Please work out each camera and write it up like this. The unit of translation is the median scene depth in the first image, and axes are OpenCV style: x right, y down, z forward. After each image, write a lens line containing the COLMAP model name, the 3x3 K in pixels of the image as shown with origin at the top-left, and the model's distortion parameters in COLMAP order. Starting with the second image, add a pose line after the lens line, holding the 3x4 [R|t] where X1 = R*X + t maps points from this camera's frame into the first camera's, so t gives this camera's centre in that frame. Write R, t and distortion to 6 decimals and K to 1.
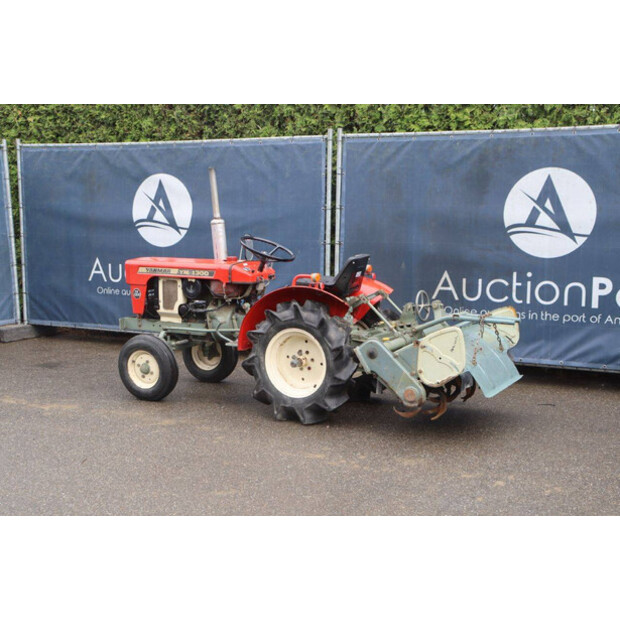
lens RADIAL K [[941.6, 0, 322.5], [0, 941.6, 262.6], [0, 0, 1]] dist [-0.016359, 0.000000]
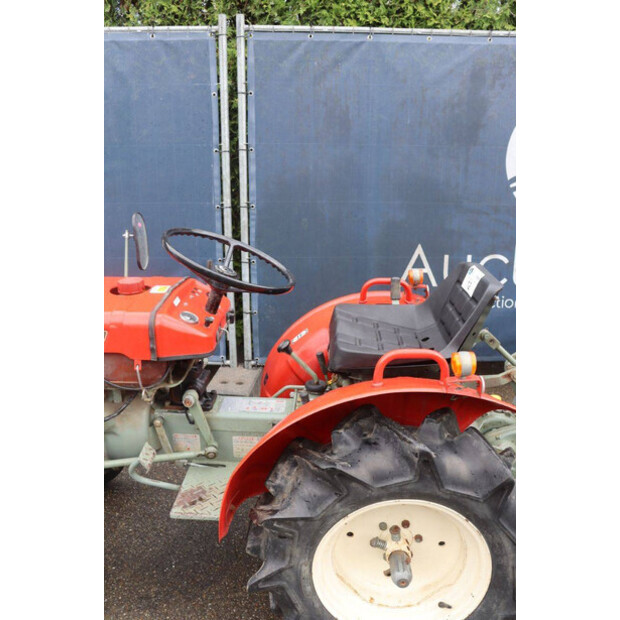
lens RADIAL K [[547.3, 0, 304.6], [0, 547.3, 307.8], [0, 0, 1]] dist [-0.132028, 0.077036]
pose [[0.895989, -0.130338, 0.424519, -0.128585], [0.025727, 0.969588, 0.243387, -0.049282], [-0.443331, -0.207150, 0.872093, 0.750645]]
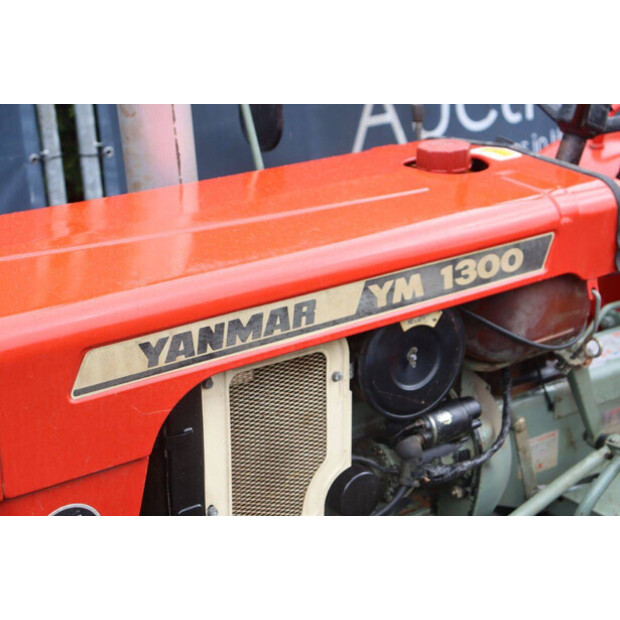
lens RADIAL K [[1206.8, 0, 314.6], [0, 1206.8, 309.5], [0, 0, 1]] dist [0.286372, 0.000000]
pose [[0.401346, -0.310510, 0.861687, -0.335545], [0.078132, 0.948959, 0.305567, -0.053156], [-0.912588, -0.055312, 0.405122, 0.911505]]
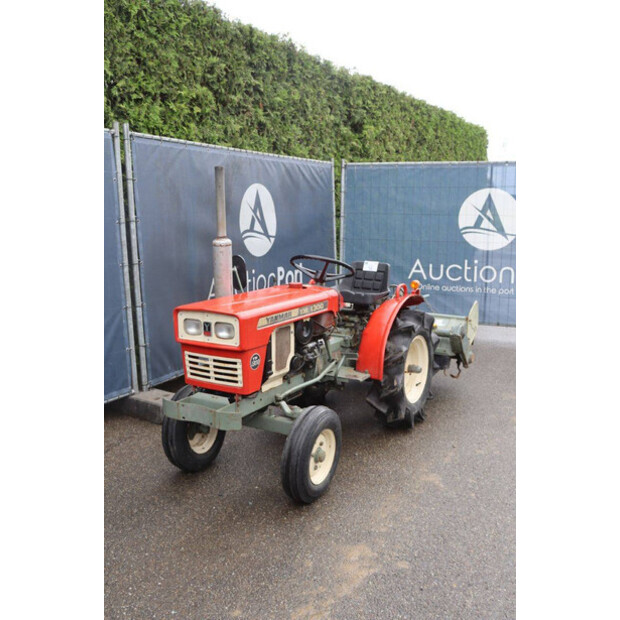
lens RADIAL K [[633.5, 0, 307.7], [0, 633.5, 308.0], [0, 0, 1]] dist [-0.103173, 0.000000]
pose [[0.012811, -0.158066, 0.987345, -0.620963], [0.070236, 0.985130, 0.156800, -0.067610], [-0.997448, 0.067338, 0.023722, 0.970448]]
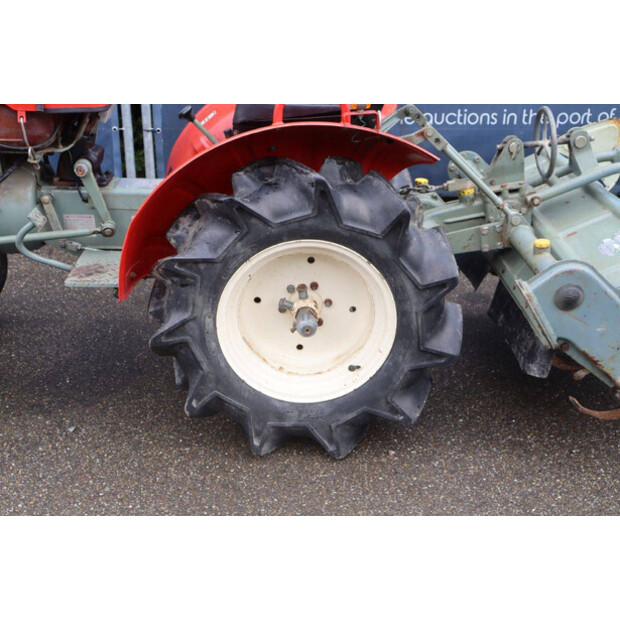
lens RADIAL K [[795.3, 0, 309.8], [0, 795.3, 314.1], [0, 0, 1]] dist [0.038818, 0.000000]
pose [[0.856056, -0.198064, 0.477430, -0.163643], [0.011634, 0.930819, 0.365295, -0.015747], [-0.516753, -0.307158, 0.799137, 0.652871]]
